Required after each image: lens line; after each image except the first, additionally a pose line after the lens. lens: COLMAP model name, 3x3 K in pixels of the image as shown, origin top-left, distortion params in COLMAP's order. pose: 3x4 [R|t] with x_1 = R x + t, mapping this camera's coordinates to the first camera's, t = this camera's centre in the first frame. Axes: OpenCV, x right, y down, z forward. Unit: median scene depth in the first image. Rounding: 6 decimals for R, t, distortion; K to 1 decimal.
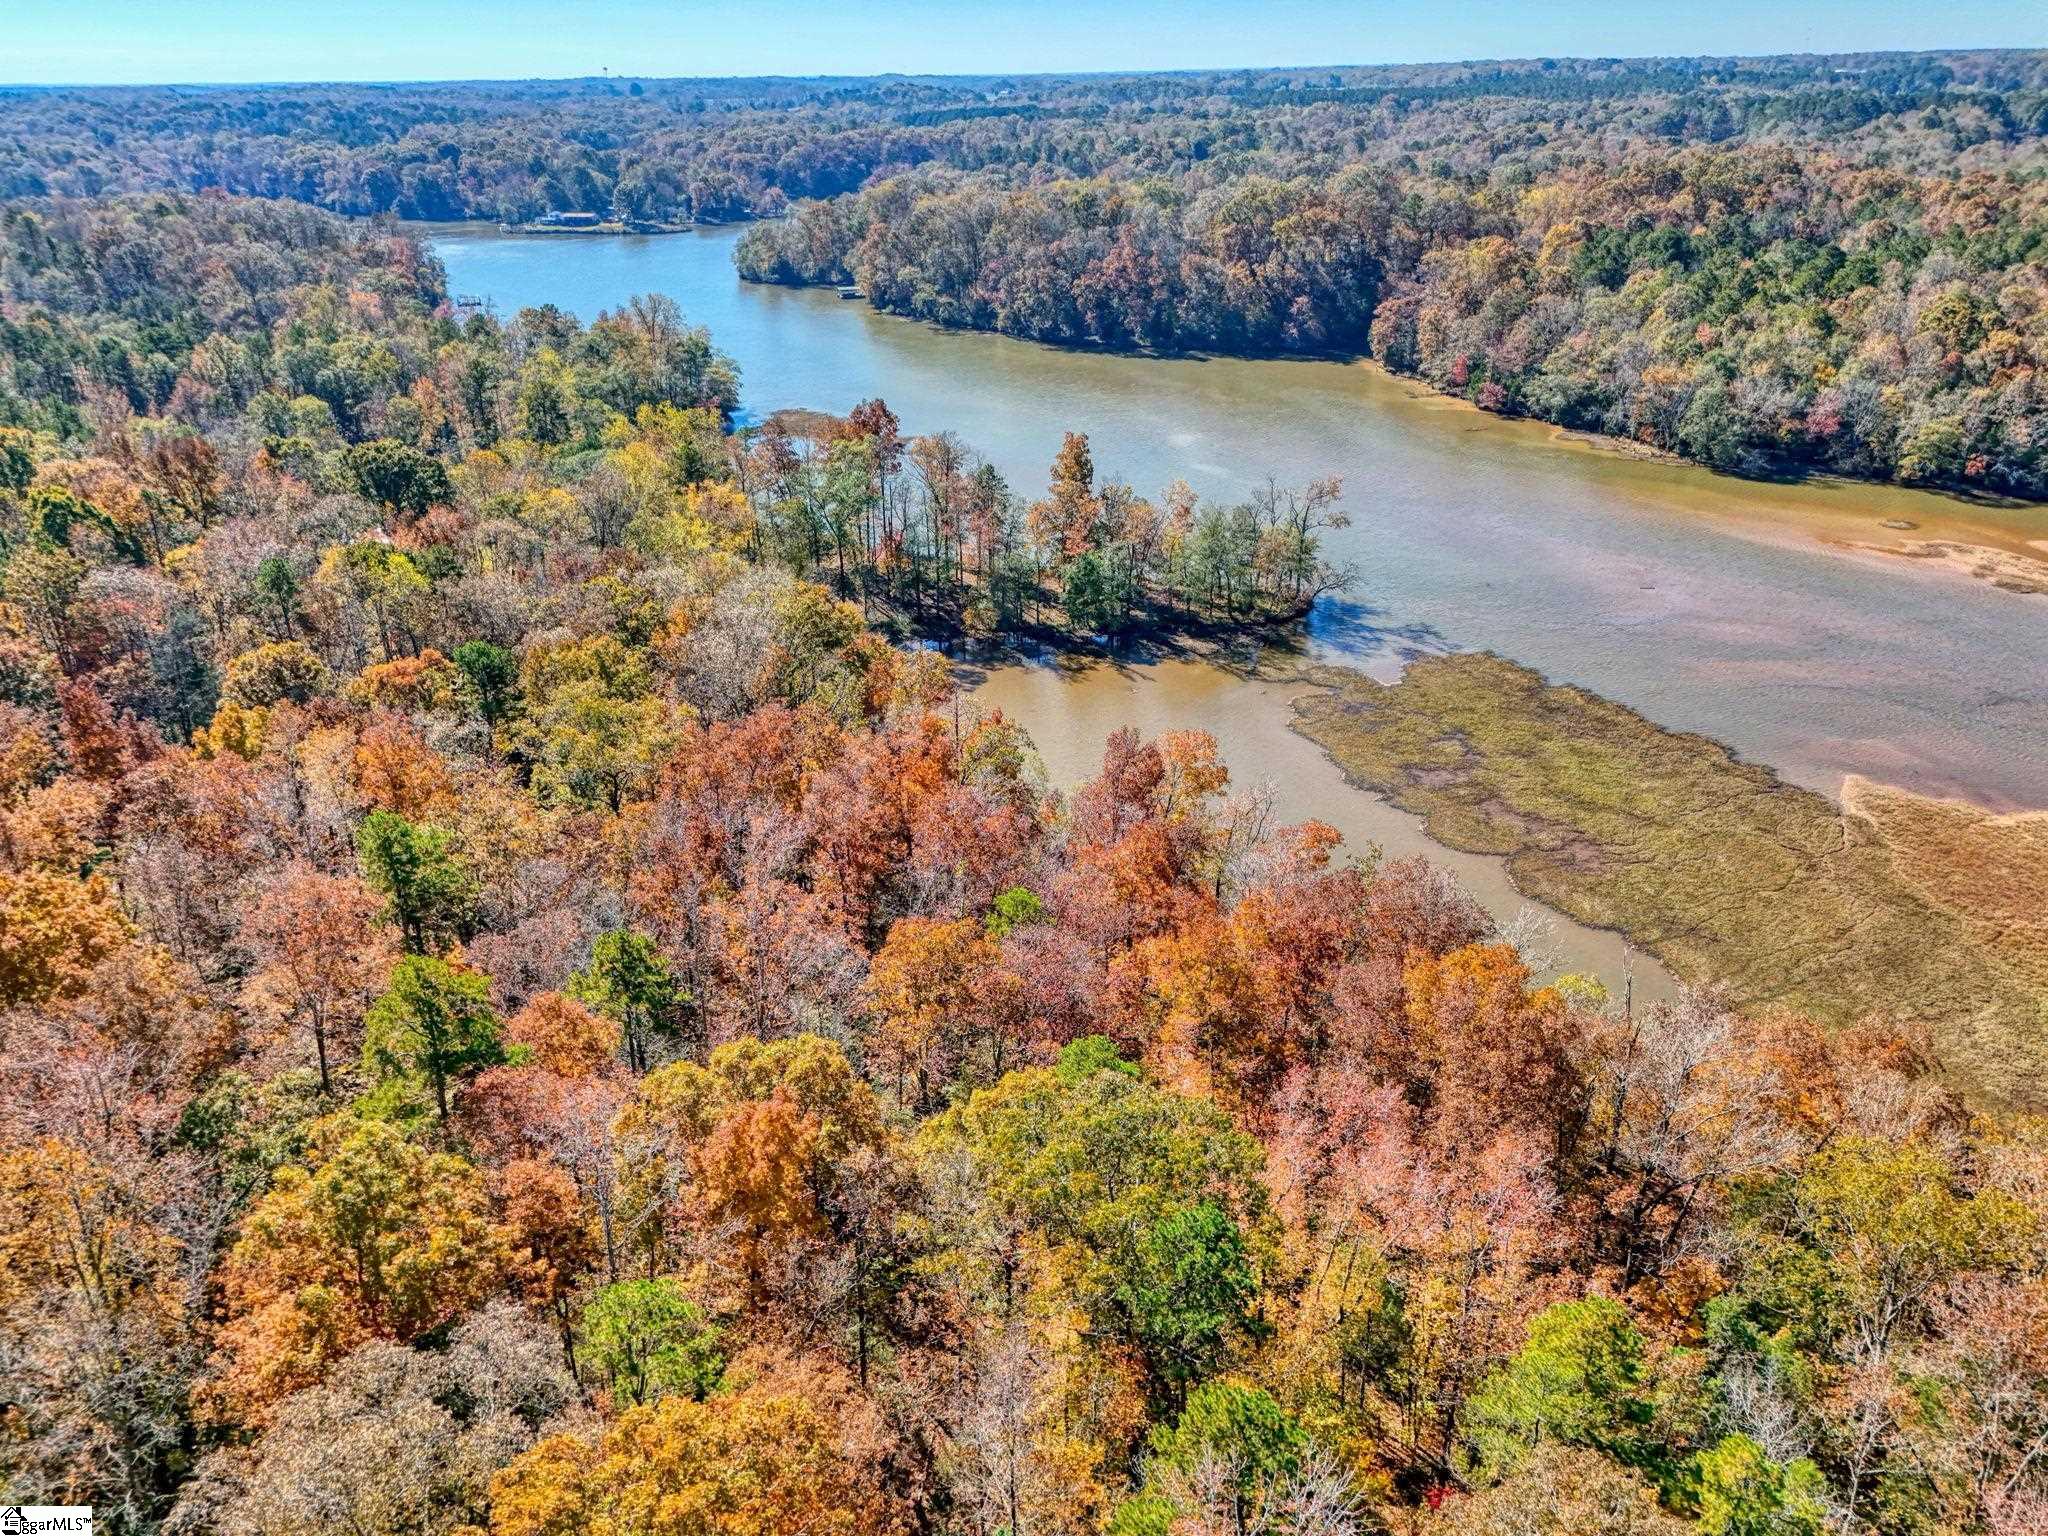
lens RADIAL K [[1480.8, 0, 1016.9], [0, 1480.8, 769.7], [0, 0, 1]] dist [0.032618, -0.008694]
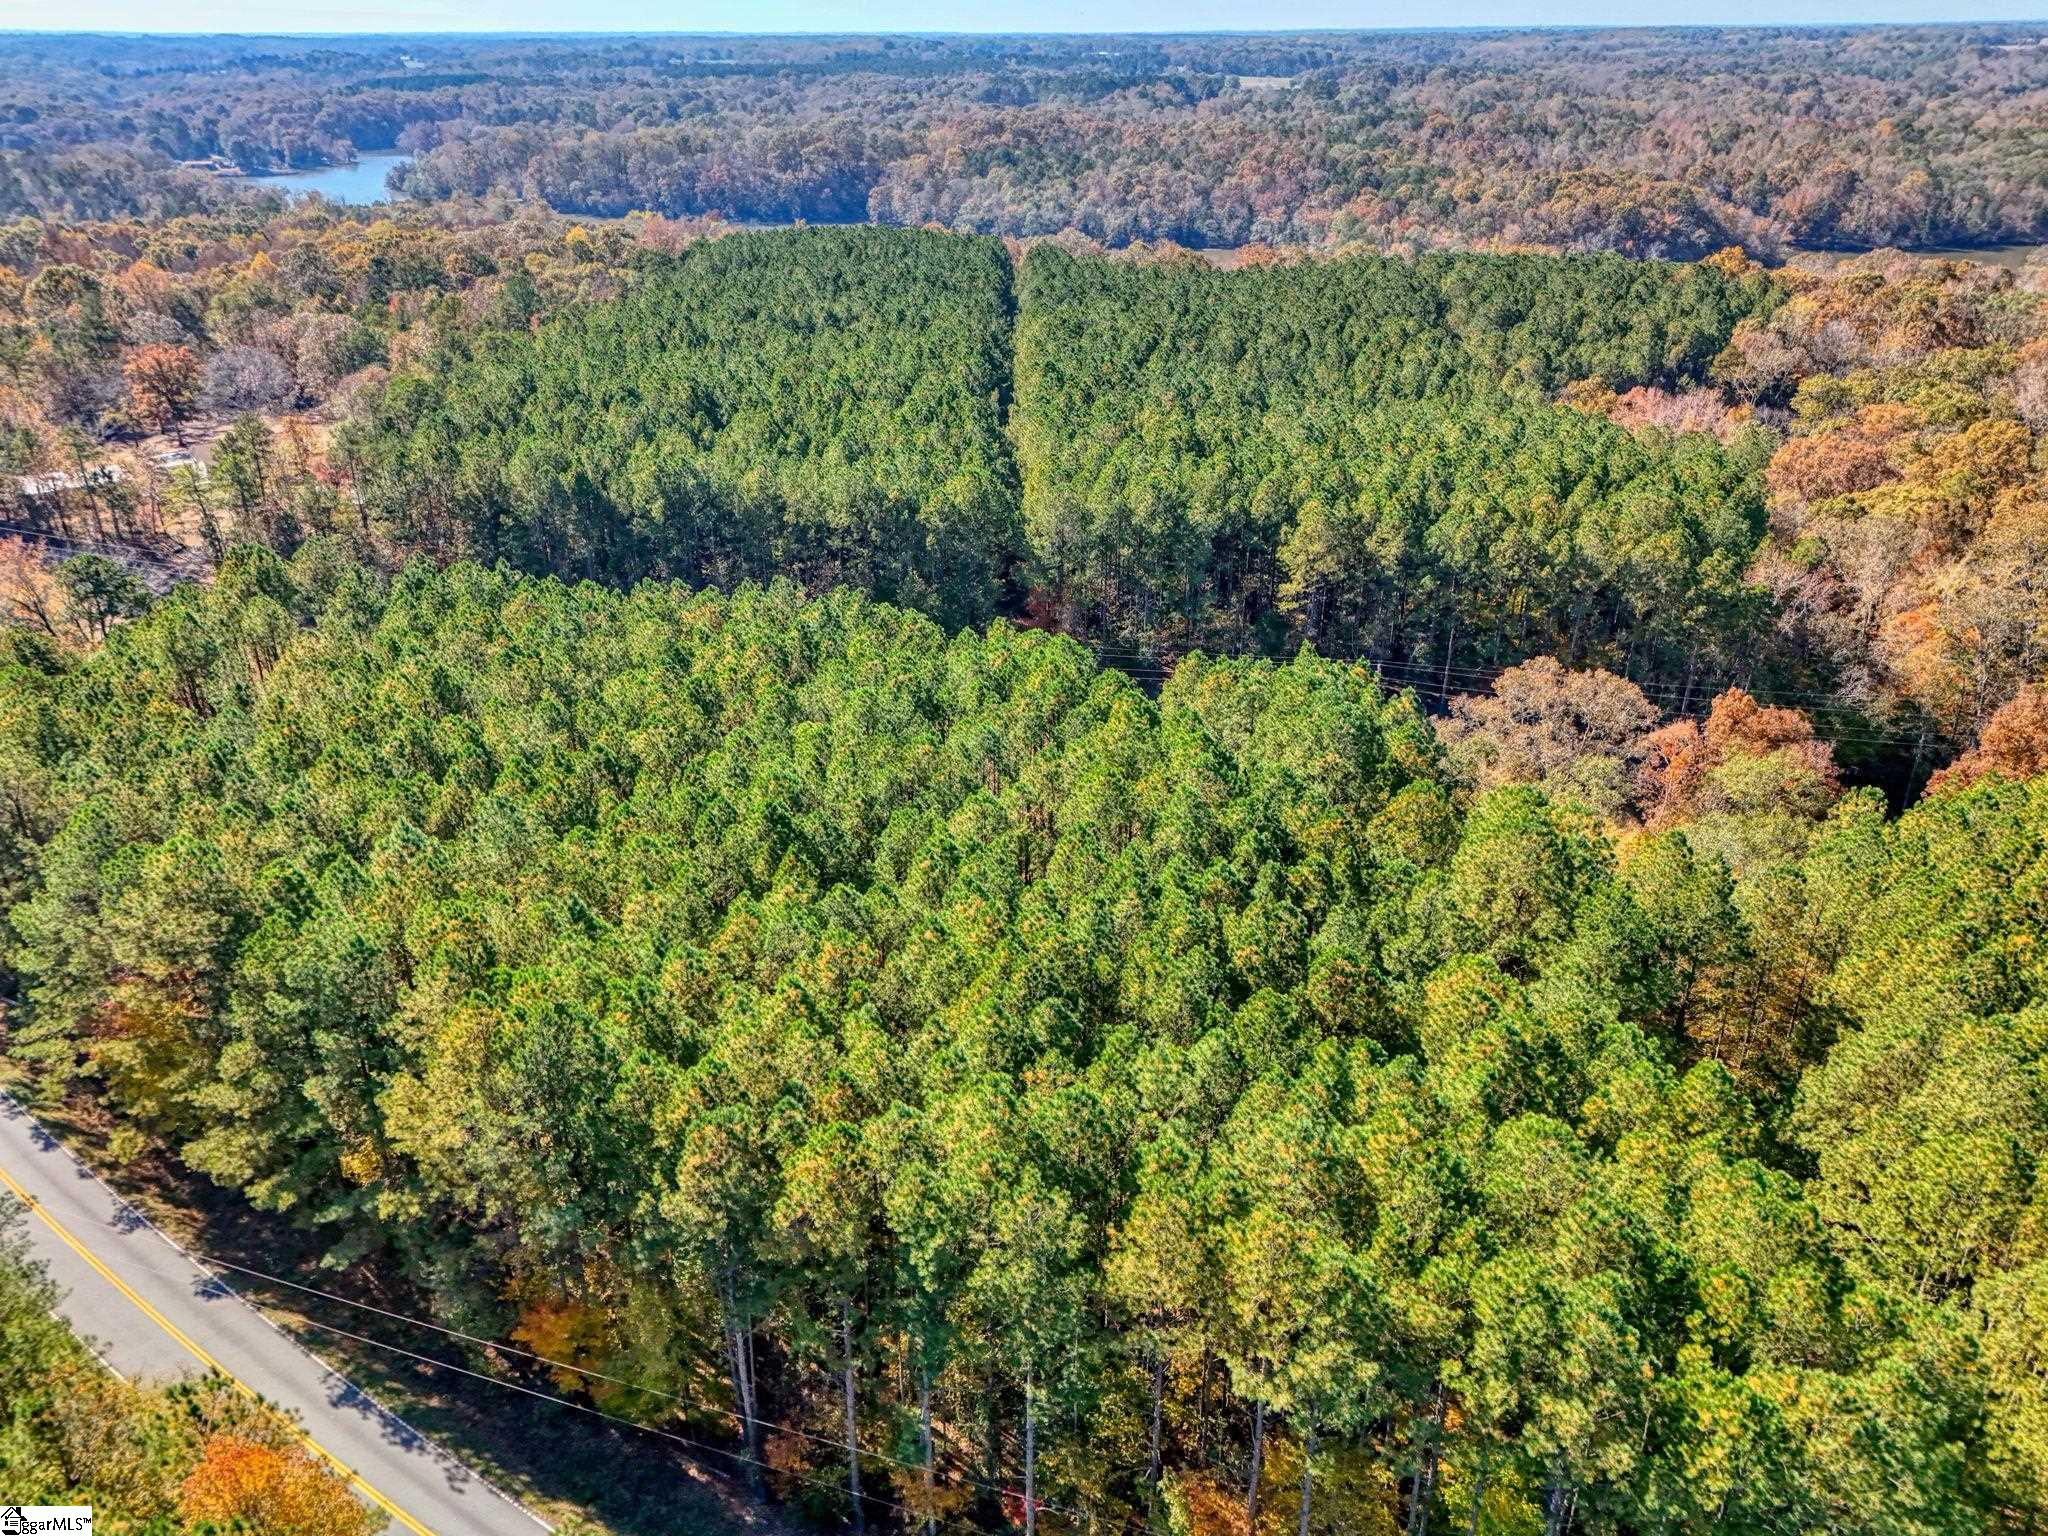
lens RADIAL K [[1480.8, 0, 1022.7], [0, 1480.8, 766.8], [0, 0, 1]] dist [0.032618, -0.008694]
pose [[0.919372, -0.164273, 0.357449, -0.435632], [0.158115, 0.986320, 0.046605, 0.410678], [-0.360215, 0.013670, 0.932769, -0.962368]]
